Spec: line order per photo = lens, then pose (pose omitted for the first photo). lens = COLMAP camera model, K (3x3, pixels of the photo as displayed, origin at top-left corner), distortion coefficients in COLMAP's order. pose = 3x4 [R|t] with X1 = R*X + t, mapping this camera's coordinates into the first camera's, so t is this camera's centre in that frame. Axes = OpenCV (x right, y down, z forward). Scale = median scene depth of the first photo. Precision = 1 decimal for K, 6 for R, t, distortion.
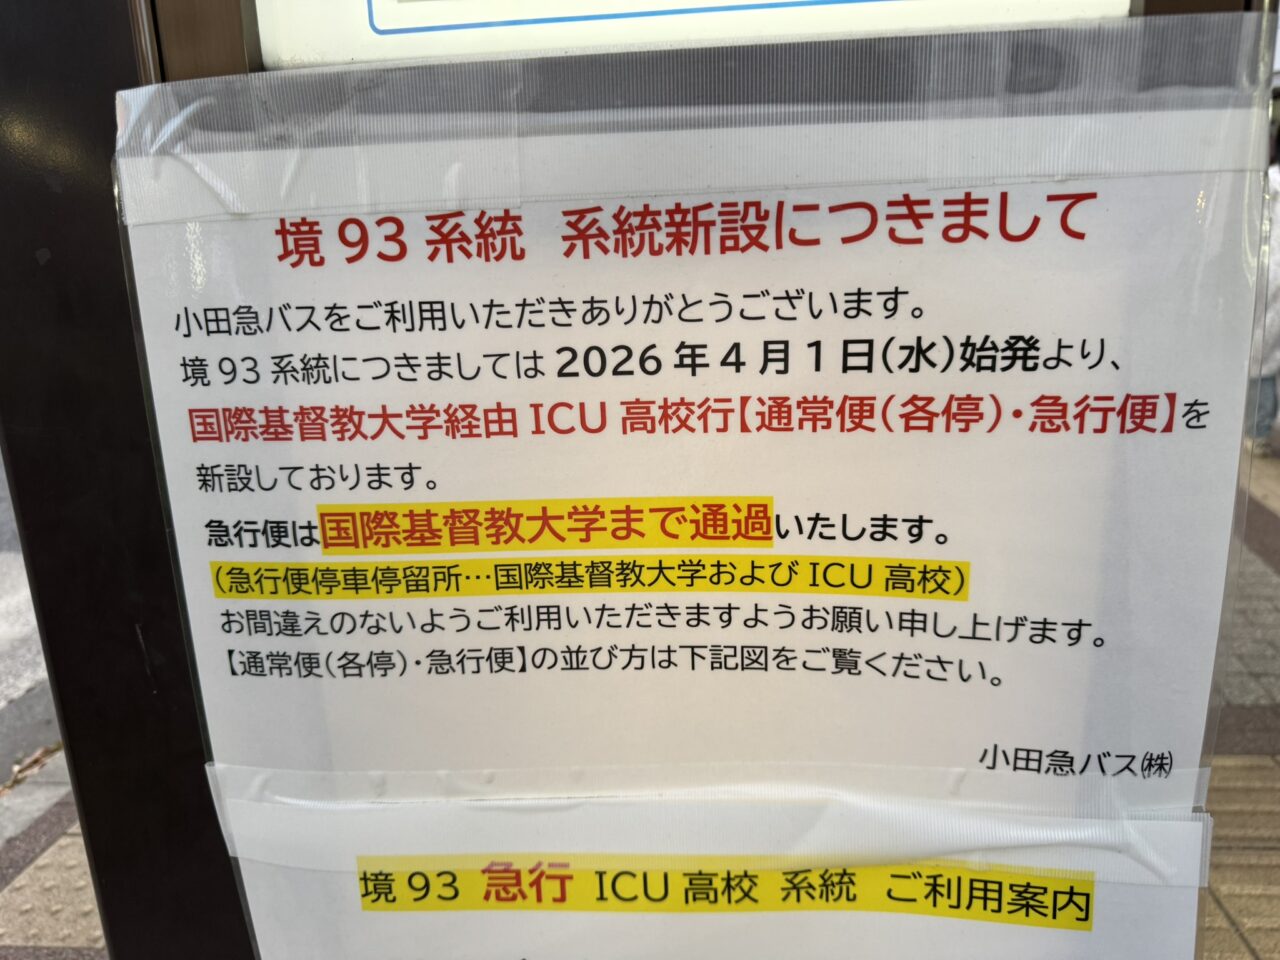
lens RADIAL K [[913.5, 0, 639.9], [0, 913.5, 404.3], [0, 0, 1]] dist [-0.050999, 0.036209]
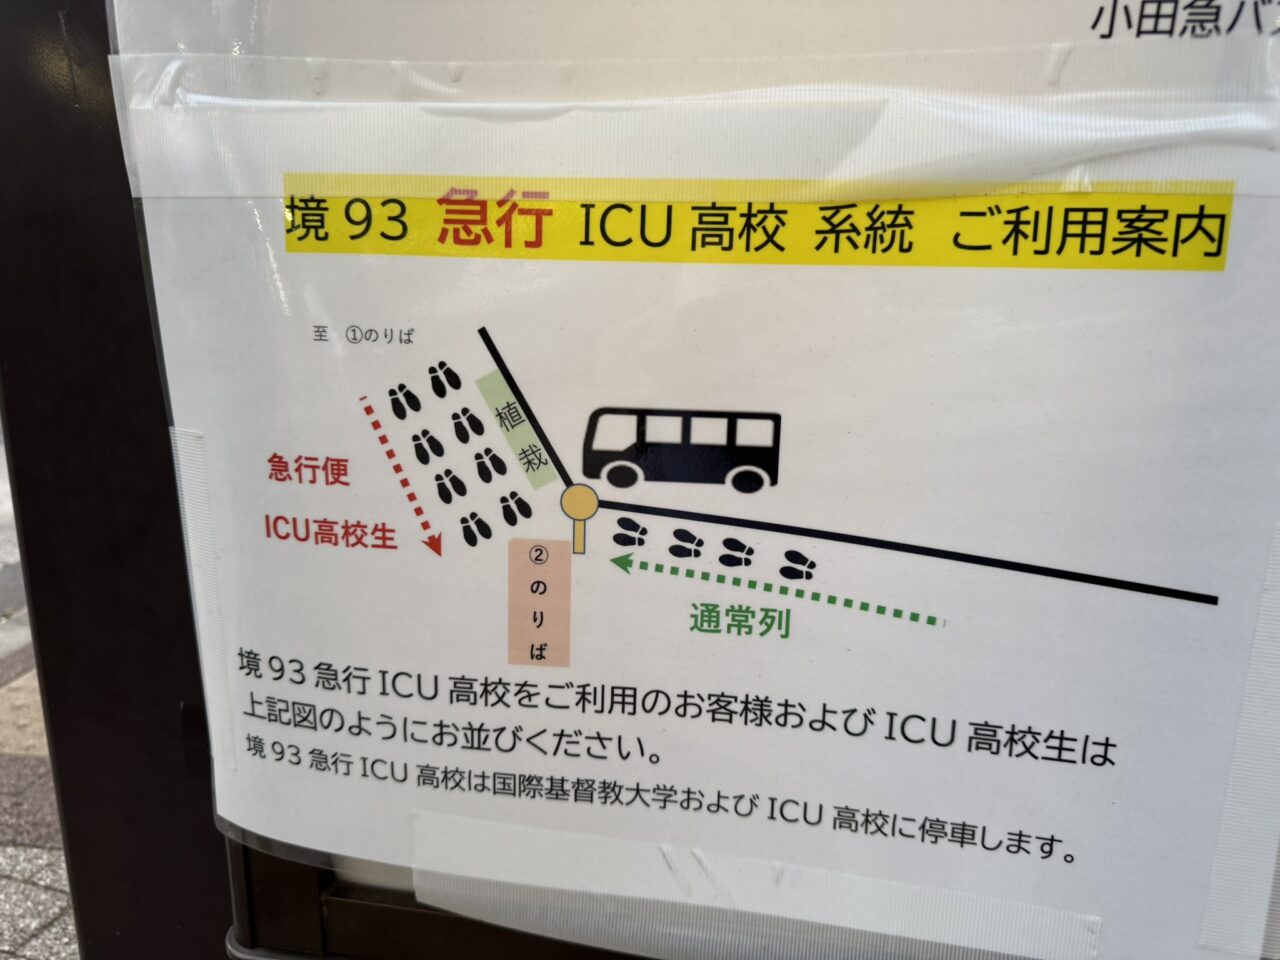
lens RADIAL K [[892.7, 0, 673.4], [0, 892.7, 599.6], [0, 0, 1]] dist [0.004096, -0.012023]
pose [[0.996382, 0.080977, -0.025791, 0.079828], [-0.080586, 0.996622, 0.015857, 0.851756], [0.026988, -0.013721, 0.999542, 0.223150]]
